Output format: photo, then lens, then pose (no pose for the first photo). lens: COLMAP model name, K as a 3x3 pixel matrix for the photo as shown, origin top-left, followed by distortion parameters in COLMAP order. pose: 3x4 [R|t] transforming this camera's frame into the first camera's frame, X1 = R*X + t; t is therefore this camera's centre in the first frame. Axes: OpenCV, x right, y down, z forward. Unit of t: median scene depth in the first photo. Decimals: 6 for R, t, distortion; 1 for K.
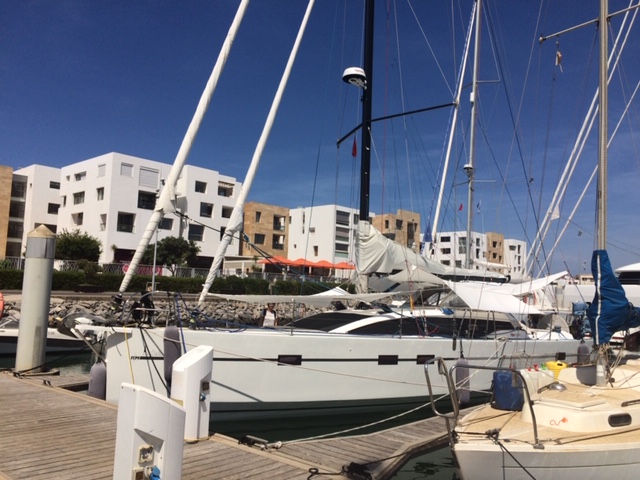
lens RADIAL K [[536.4, 0, 320.0], [0, 536.4, 240.0], [0, 0, 1]] dist [0.037795, -0.001211]
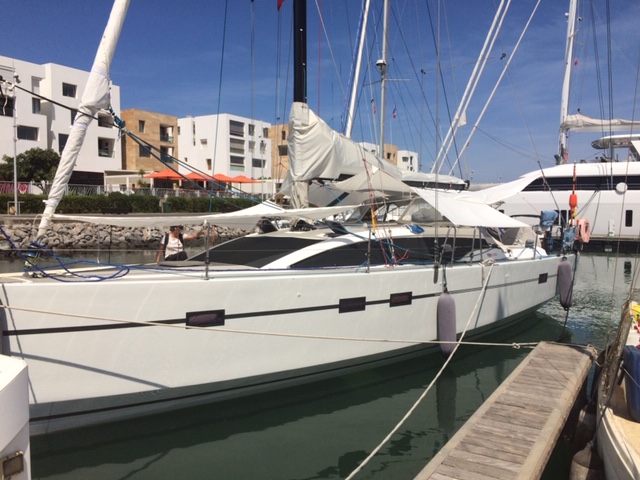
lens RADIAL K [[536.4, 0, 320.0], [0, 536.4, 240.0], [0, 0, 1]] dist [0.037795, -0.001211]
pose [[0.980559, -0.040187, 0.192063, -0.011036], [0.009248, 0.987181, 0.159338, 0.009494], [-0.196004, -0.154464, 0.968361, 0.101276]]
